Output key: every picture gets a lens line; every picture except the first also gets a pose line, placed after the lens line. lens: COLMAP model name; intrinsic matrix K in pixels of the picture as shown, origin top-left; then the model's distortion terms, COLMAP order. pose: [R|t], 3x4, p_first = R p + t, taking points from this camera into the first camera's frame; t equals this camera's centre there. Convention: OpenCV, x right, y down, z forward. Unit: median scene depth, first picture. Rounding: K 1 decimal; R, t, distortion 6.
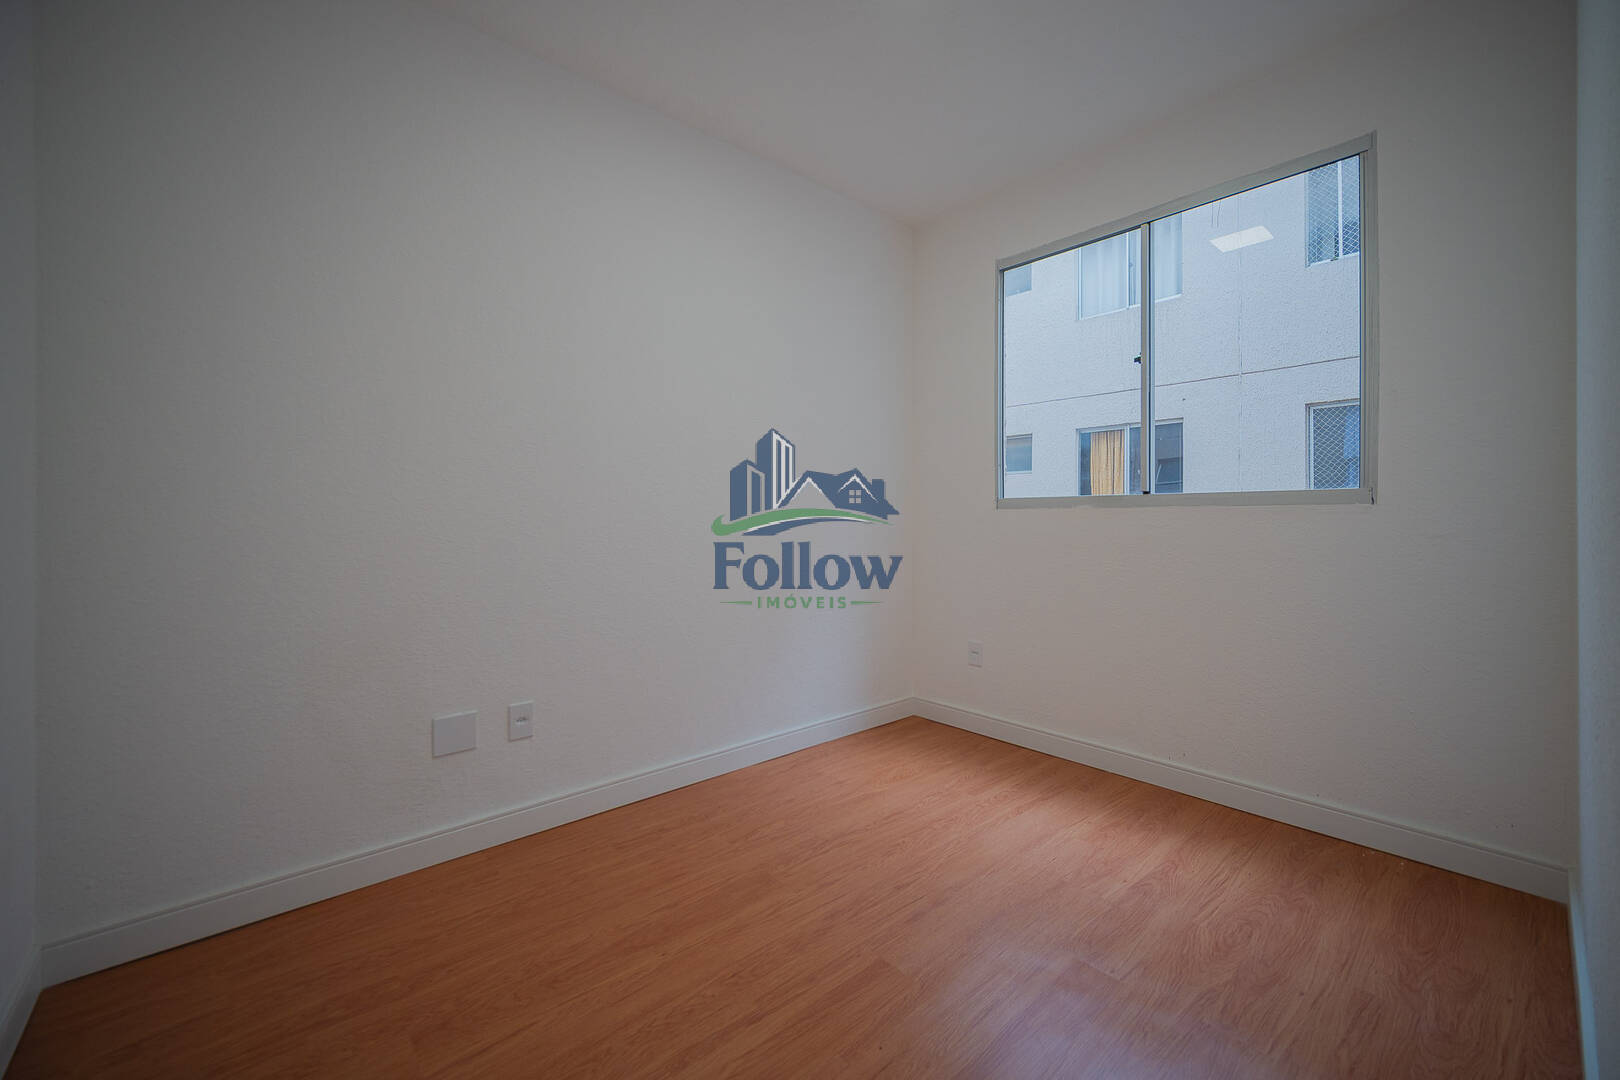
lens RADIAL K [[652.3, 0, 816.9], [0, 652.3, 525.5], [0, 0, 1]] dist [-0.000567, -0.000583]
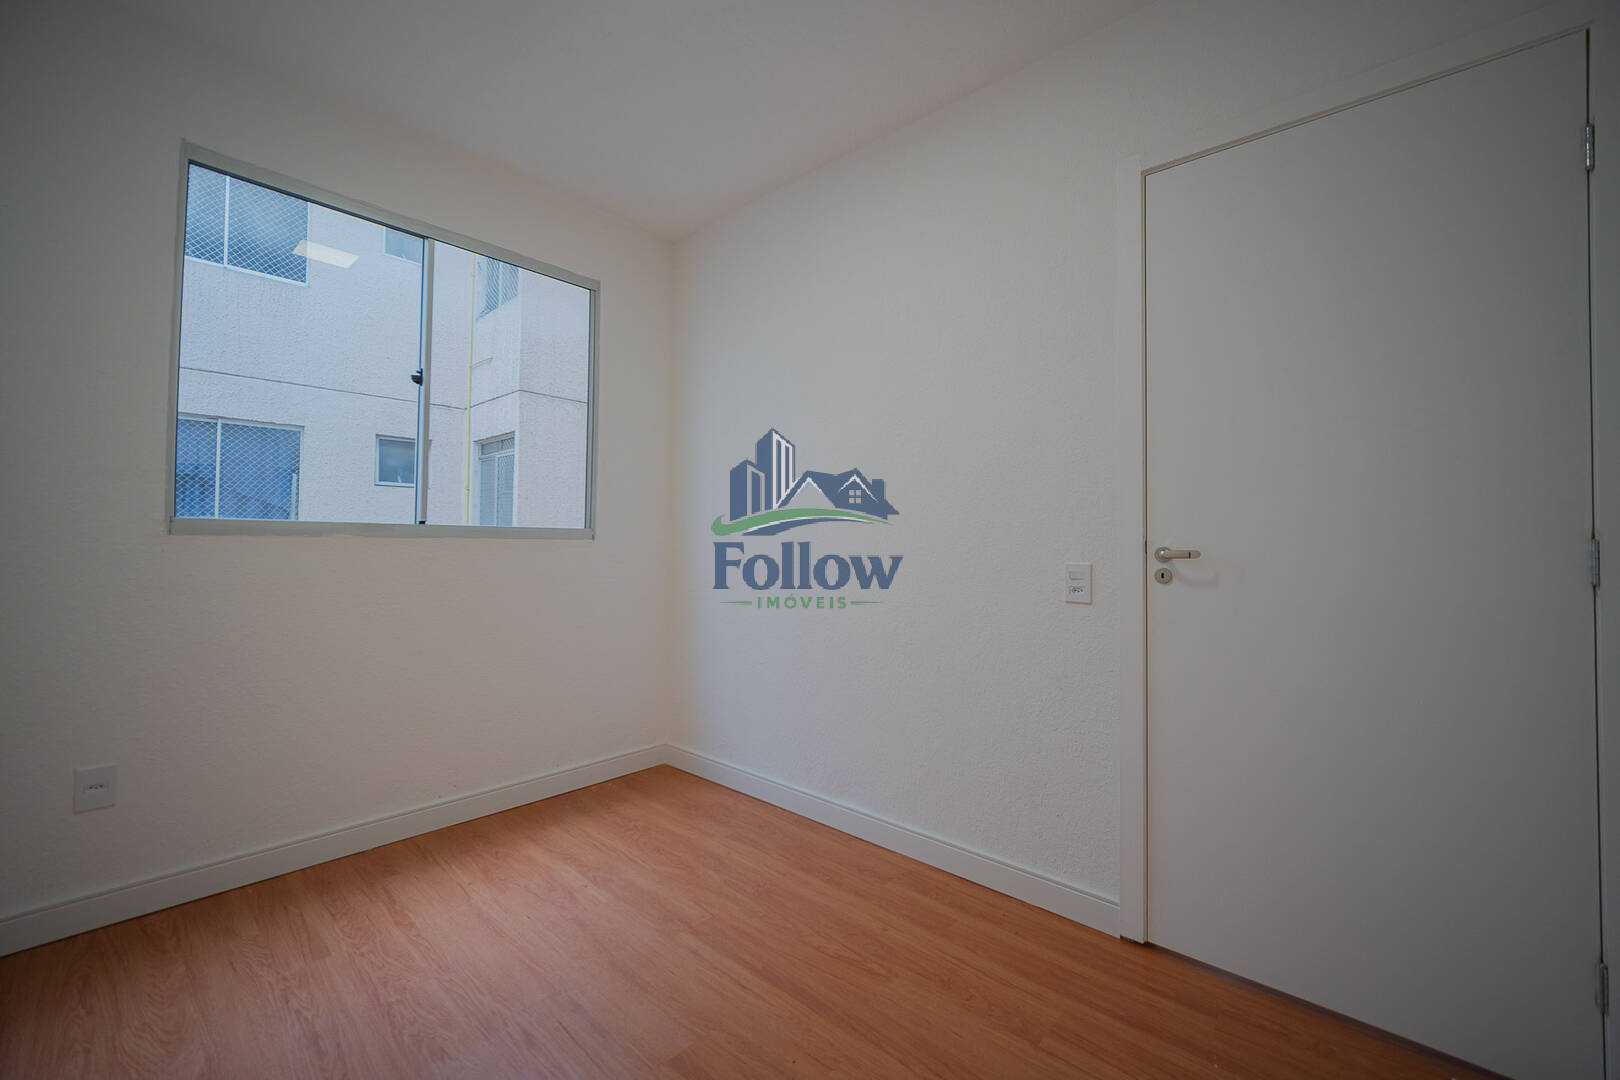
lens RADIAL K [[652.3, 0, 817.6], [0, 652.3, 537.6], [0, 0, 1]] dist [-0.000567, -0.000583]
pose [[-0.079225, 0.003695, 0.996850, -0.621117], [-0.012874, 0.999906, -0.004730, -0.037850], [-0.996774, -0.013209, -0.079170, 0.638912]]
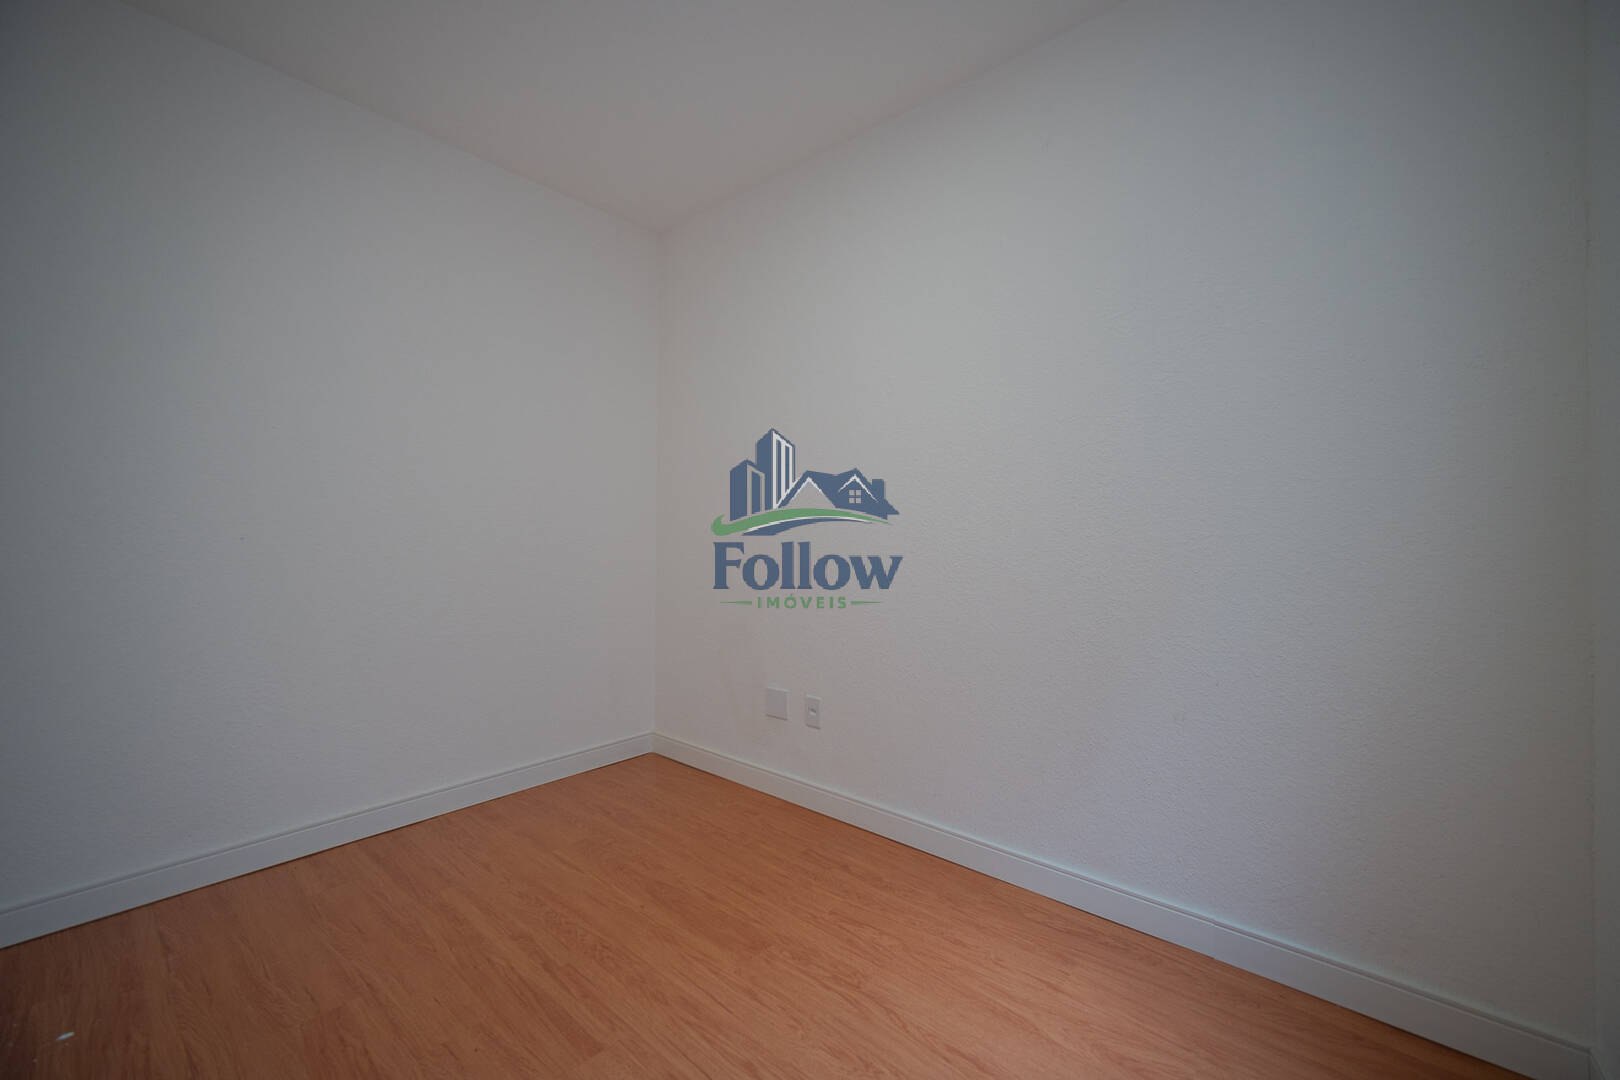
lens RADIAL K [[652.3, 0, 813.4], [0, 652.3, 532.5], [0, 0, 1]] dist [-0.000567, -0.000583]
pose [[0.111604, -0.007045, -0.993728, 0.751494], [-0.006328, 0.999950, -0.007800, -0.021999], [0.993733, 0.007159, 0.111554, 0.875972]]
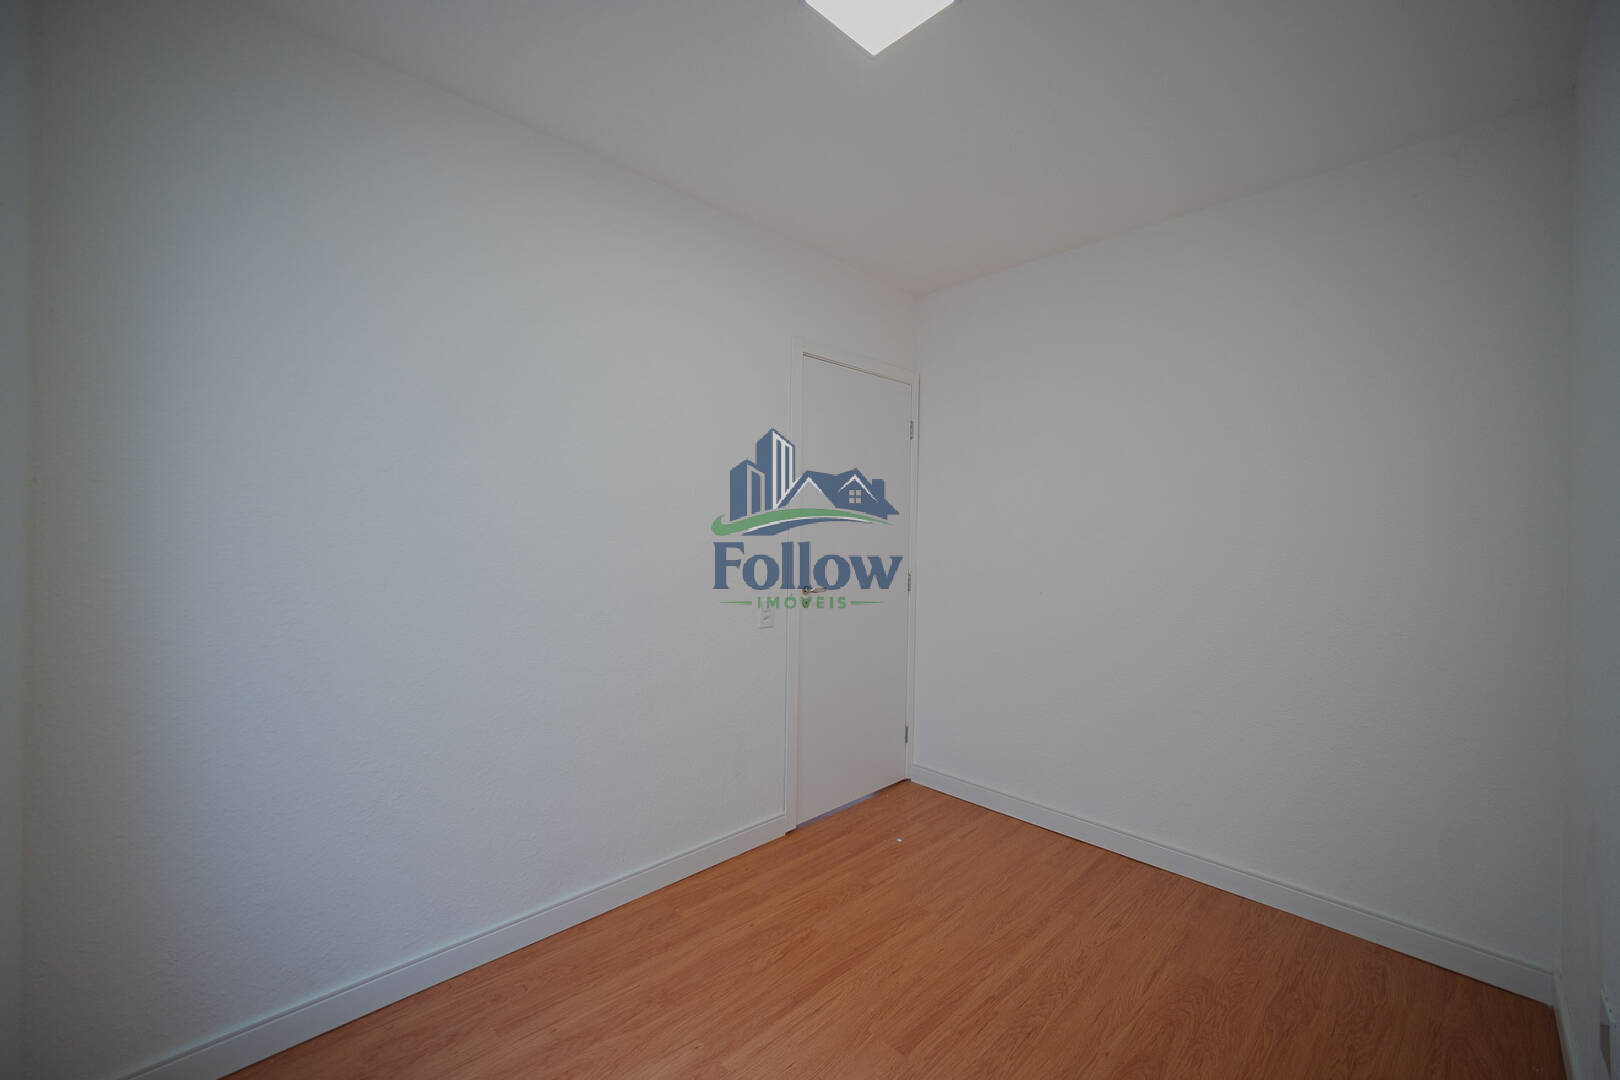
lens RADIAL K [[652.3, 0, 817.6], [0, 652.3, 537.7], [0, 0, 1]] dist [-0.000567, -0.000583]
pose [[-0.999948, -0.008295, -0.005875, 0.184500], [-0.008326, 0.999952, 0.005249, -0.137237], [0.005831, 0.005298, -0.999969, 1.530670]]
